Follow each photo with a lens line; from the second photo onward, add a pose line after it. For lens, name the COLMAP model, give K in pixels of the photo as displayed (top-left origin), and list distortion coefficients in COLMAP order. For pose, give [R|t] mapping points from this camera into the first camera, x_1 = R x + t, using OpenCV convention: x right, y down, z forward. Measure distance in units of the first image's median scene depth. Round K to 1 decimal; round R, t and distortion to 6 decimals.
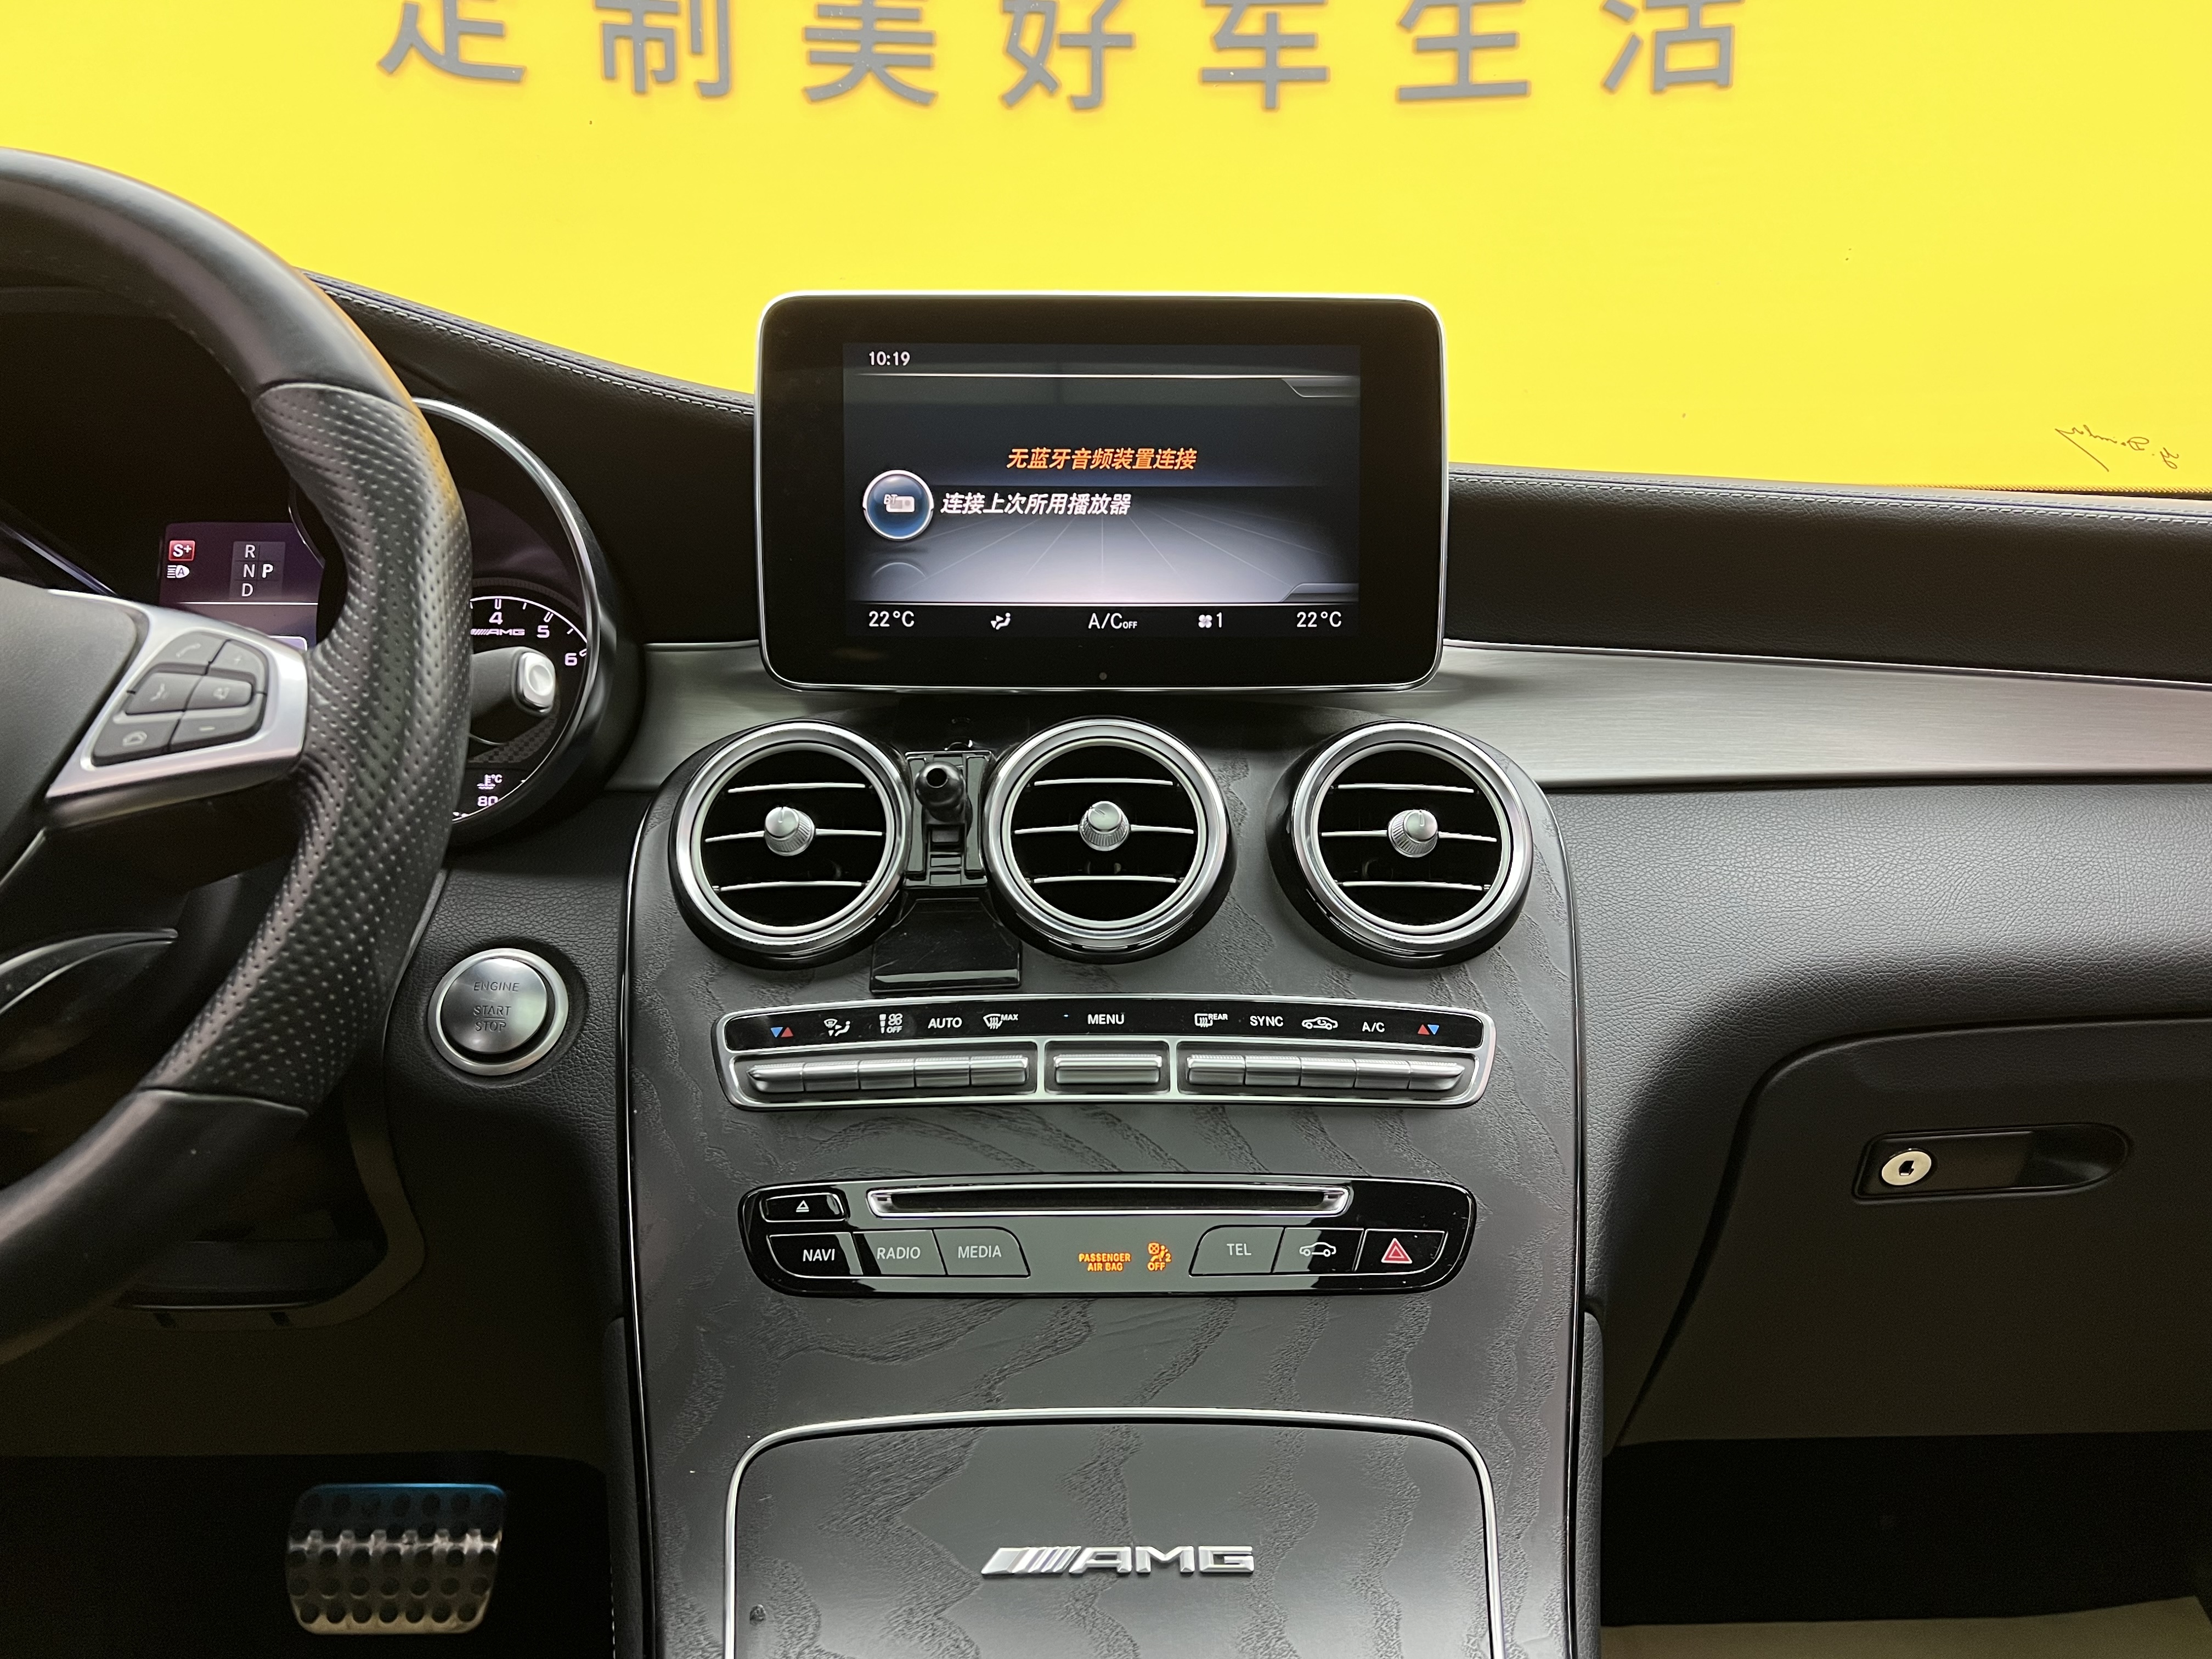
lens RADIAL K [[1703.1, 0, 1110.7], [0, 1703.1, 836.1], [0, 0, 1]] dist [0.060790, -0.088291]
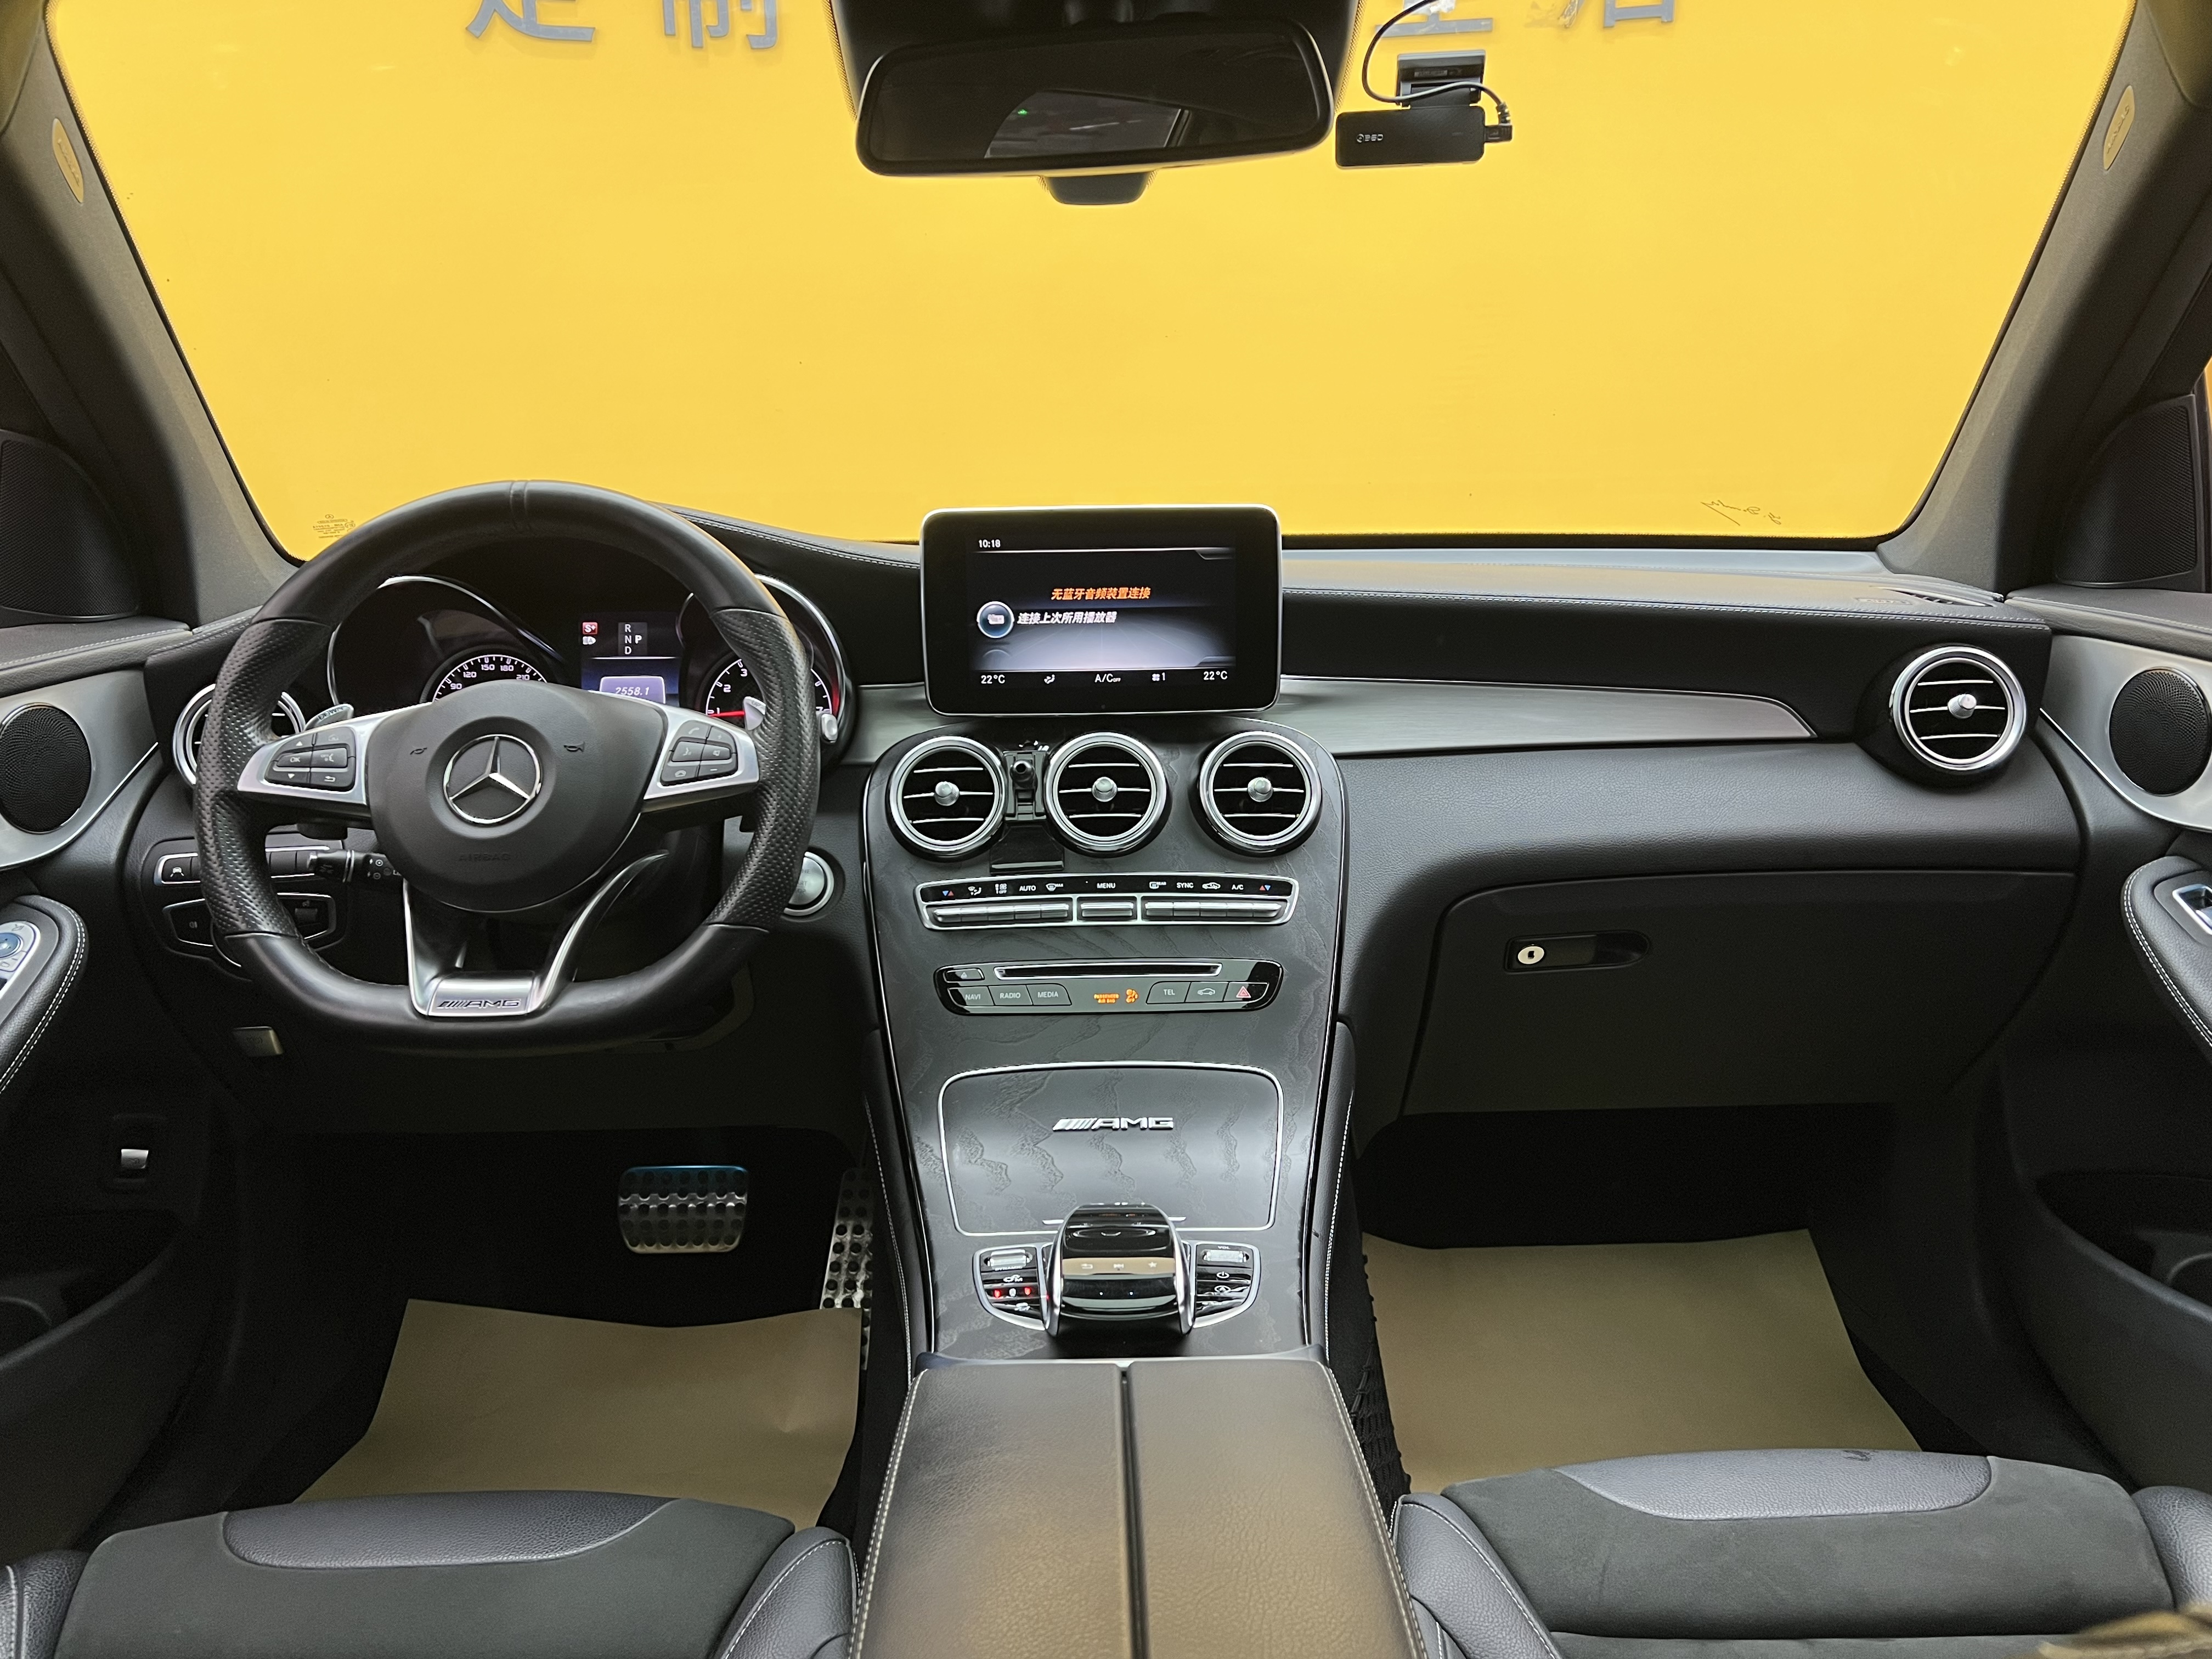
lens RADIAL K [[1703.1, 0, 1132.1], [0, 1703.1, 833.1], [0, 0, 1]] dist [0.060790, -0.088291]
pose [[0.999903, -0.013882, -0.001403, 0.029006], [0.013952, 0.995312, 0.095710, -0.136400], [0.000068, -0.095720, 0.995408, -0.932322]]
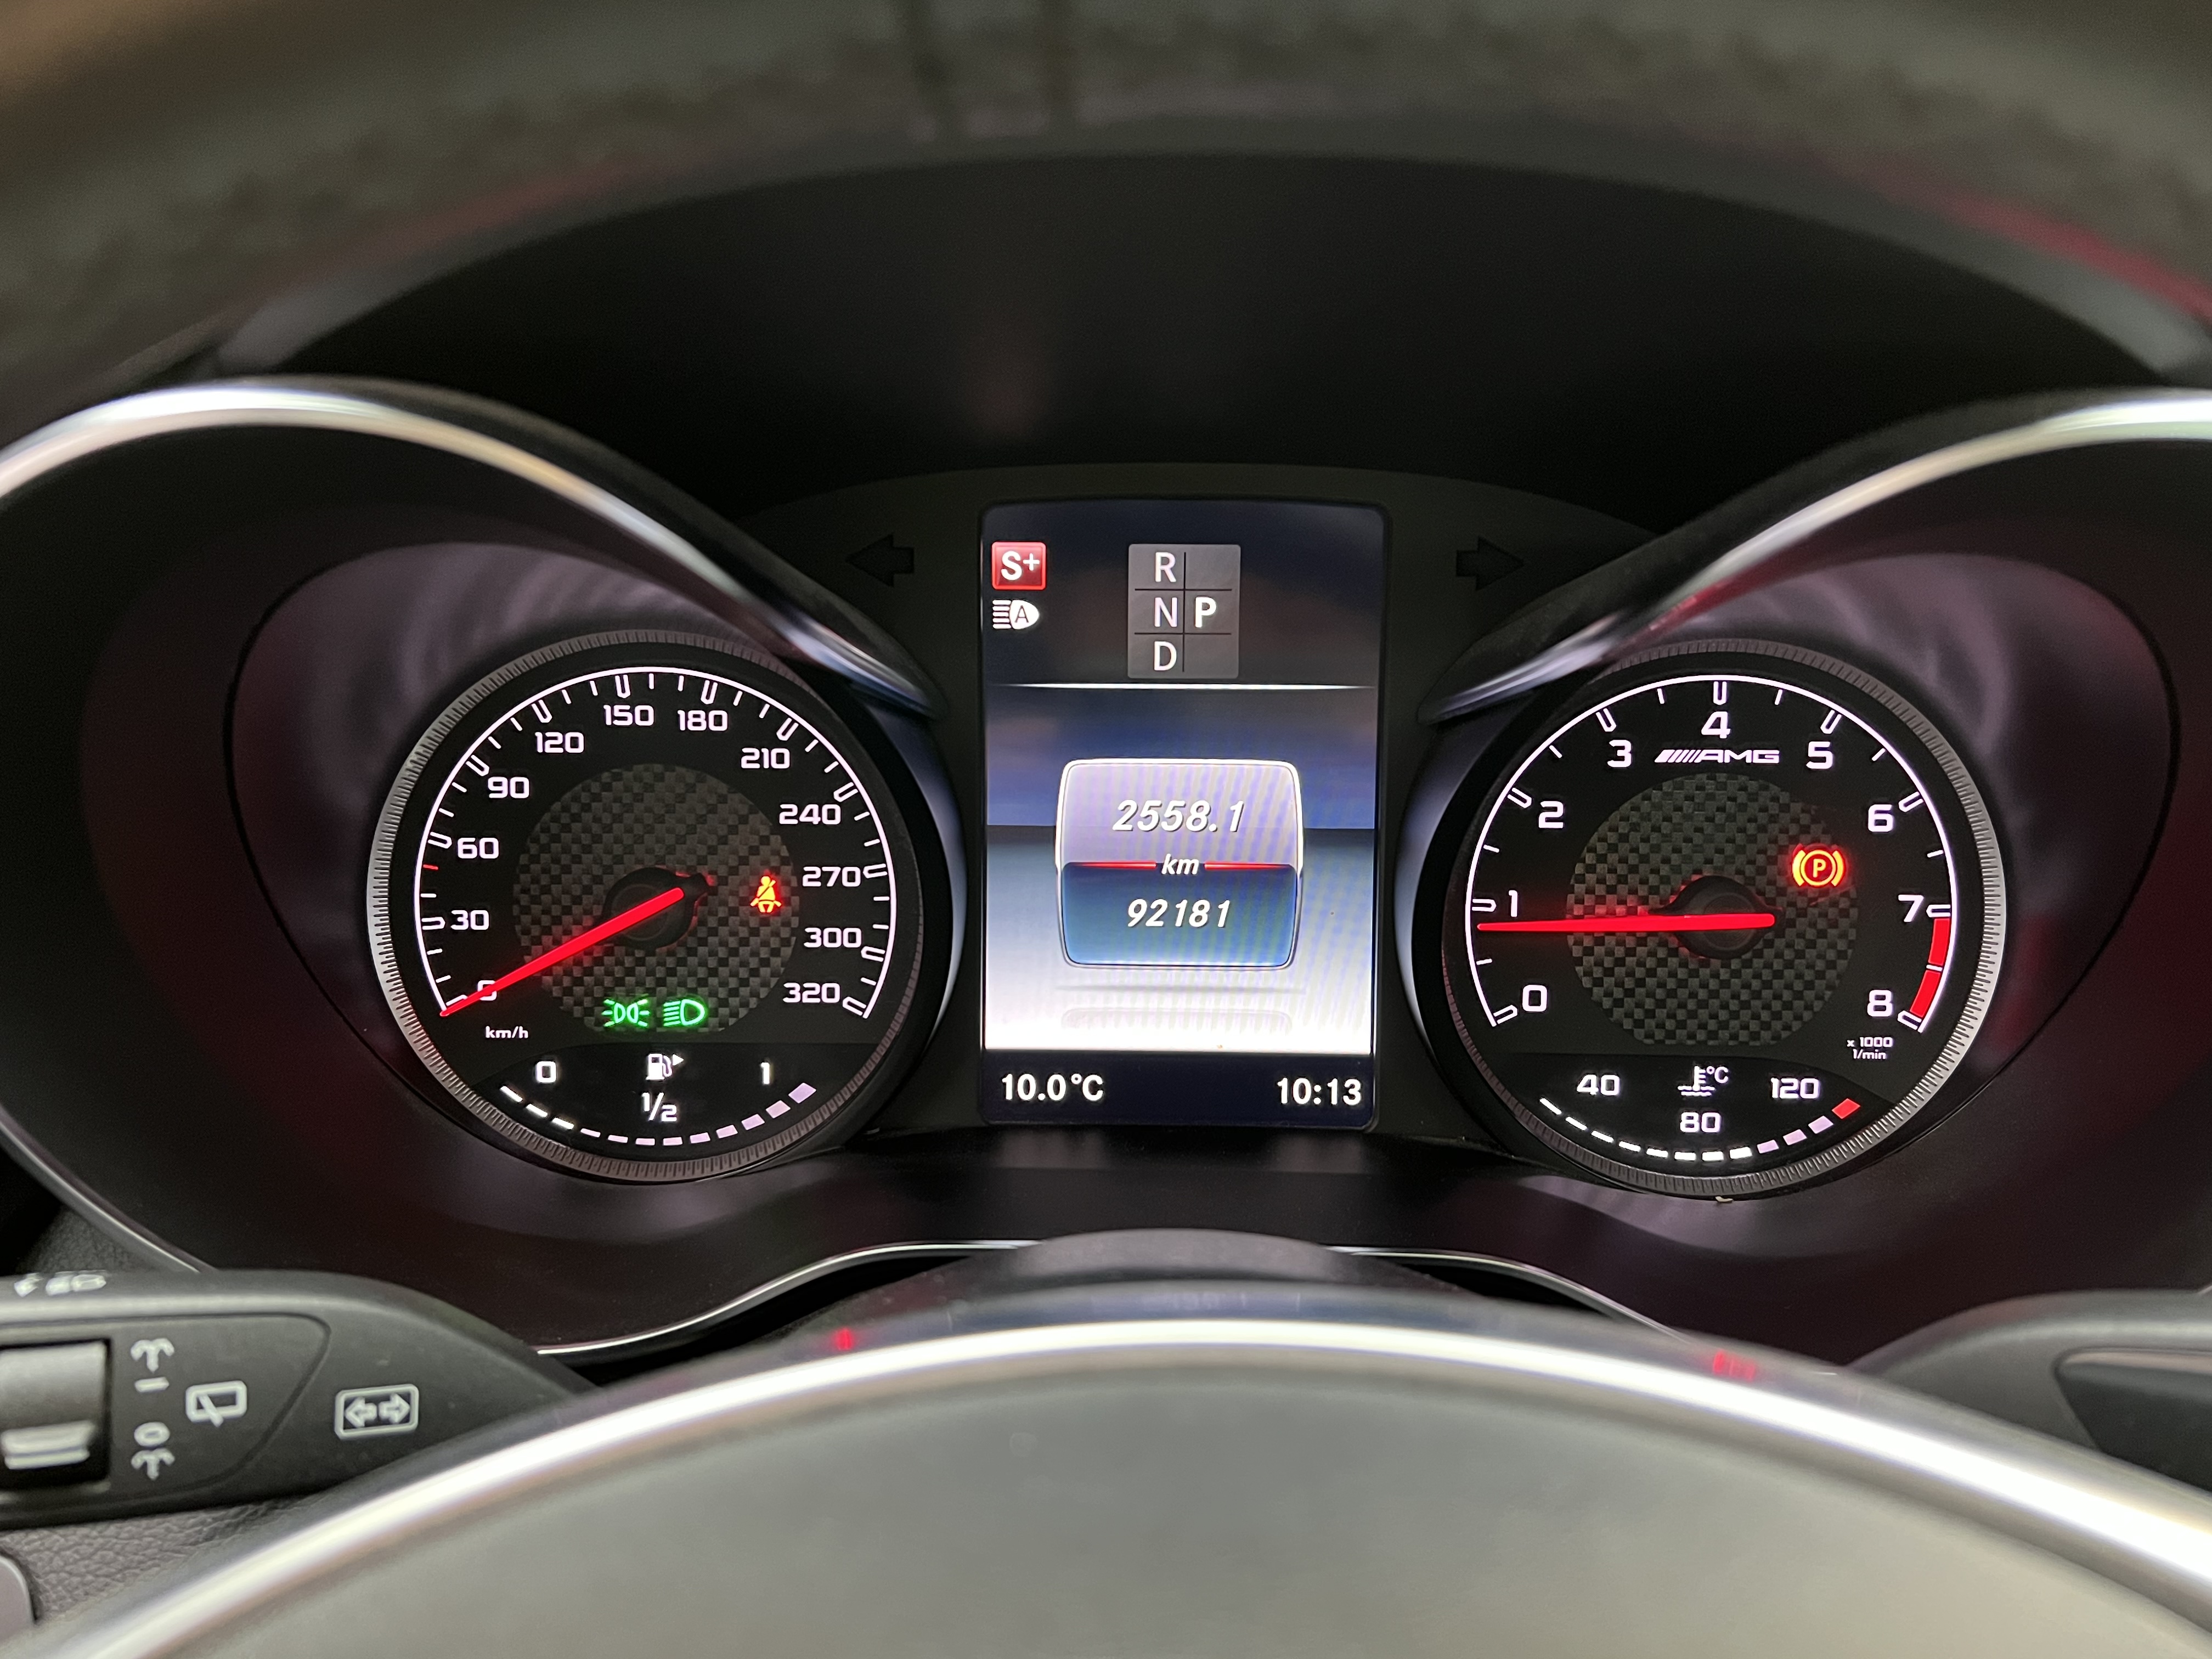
lens RADIAL K [[1703.1, 0, 1117.8], [0, 1703.1, 830.2], [0, 0, 1]] dist [0.060790, -0.088291]
pose [[0.999531, 0.011556, -0.028375, -0.583888], [-0.003992, 0.967367, 0.253349, -0.248765], [0.030376, -0.253117, 0.966959, 0.635747]]
